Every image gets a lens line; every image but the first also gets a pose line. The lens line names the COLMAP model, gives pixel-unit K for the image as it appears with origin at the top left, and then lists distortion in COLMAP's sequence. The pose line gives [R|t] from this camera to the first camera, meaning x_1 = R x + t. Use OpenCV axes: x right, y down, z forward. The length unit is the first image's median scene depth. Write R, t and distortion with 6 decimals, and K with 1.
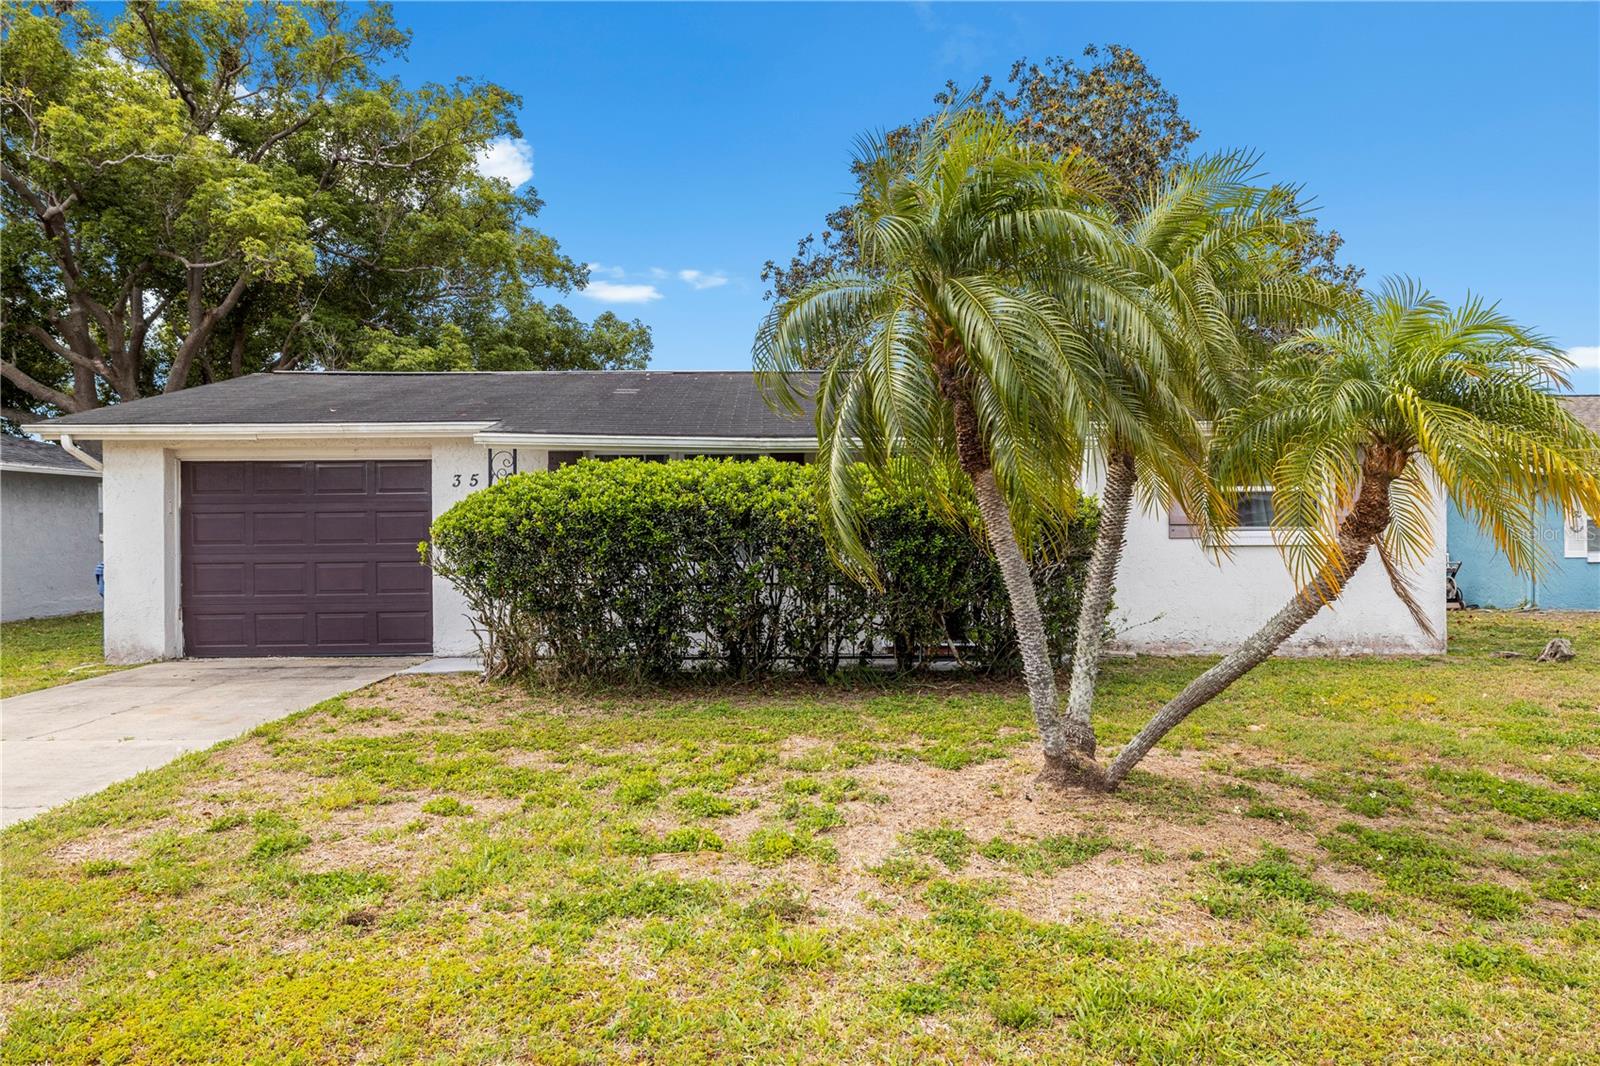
lens RADIAL K [[964.8, 0, 800.4], [0, 964.8, 540.8], [0, 0, 1]] dist [-0.000183, -0.000389]
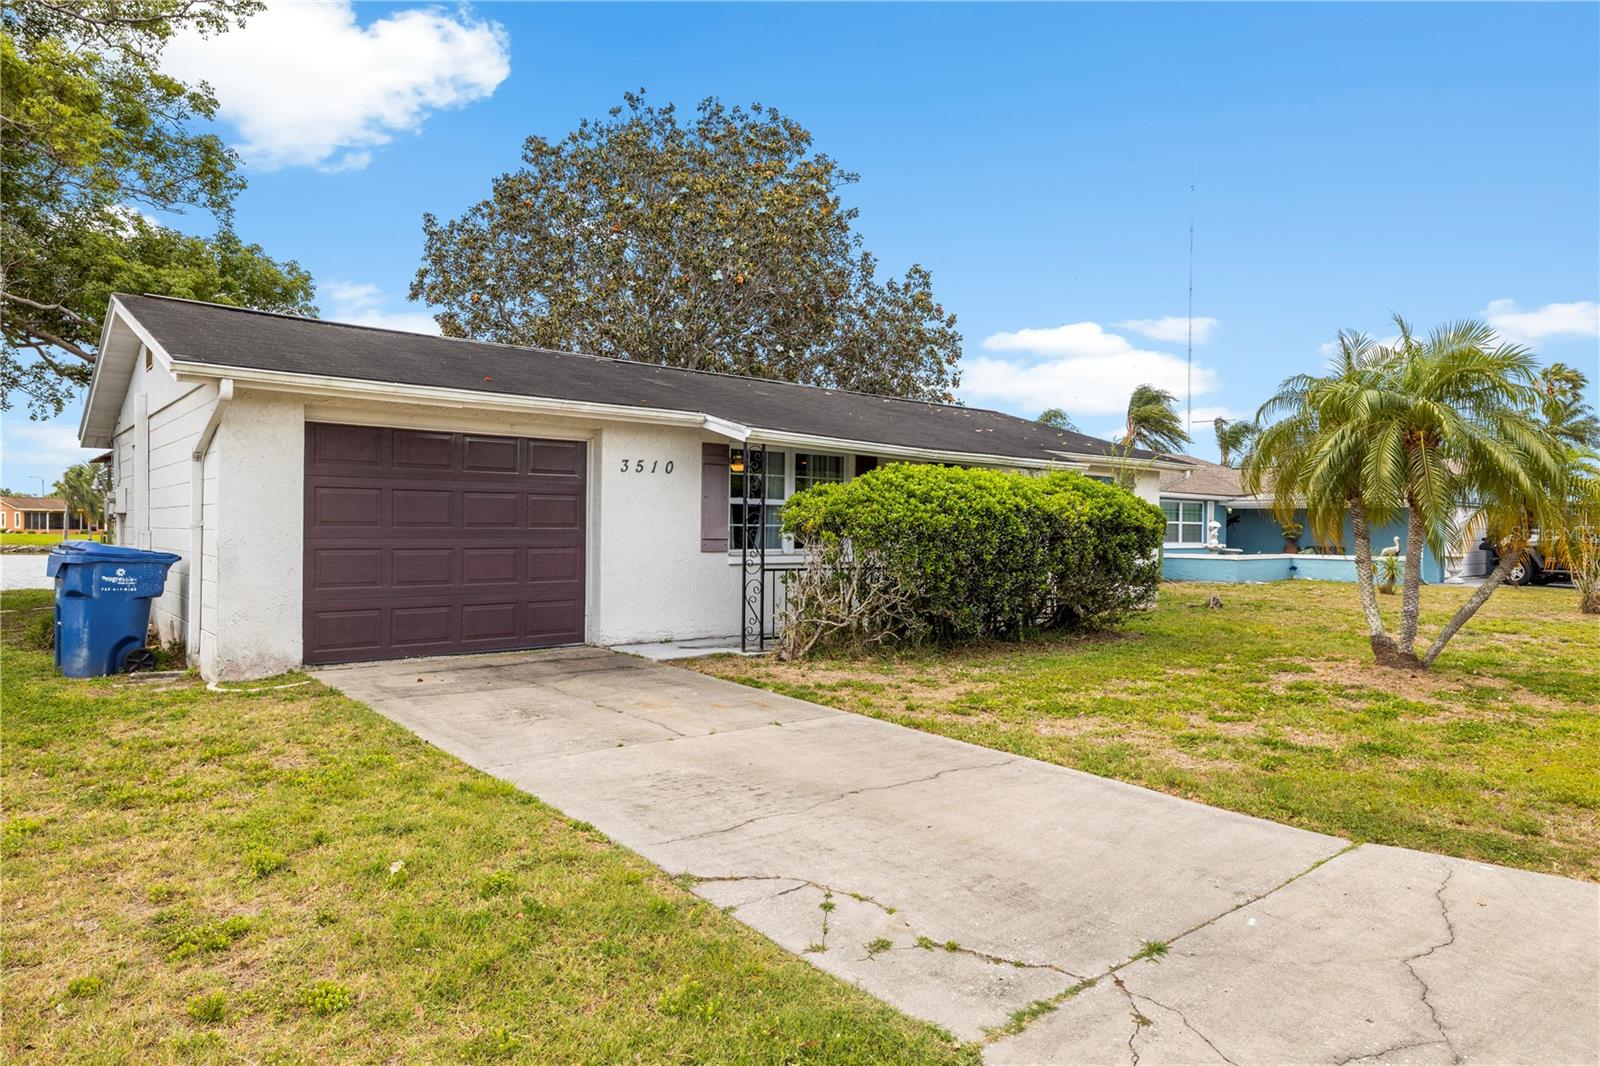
lens RADIAL K [[964.8, 0, 801.1], [0, 964.8, 530.3], [0, 0, 1]] dist [-0.000183, -0.000389]
pose [[0.786340, 0.014642, 0.617620, -0.806210], [-0.016698, 0.999858, -0.002443, 0.003019], [-0.617568, -0.008392, 0.786473, 0.112159]]
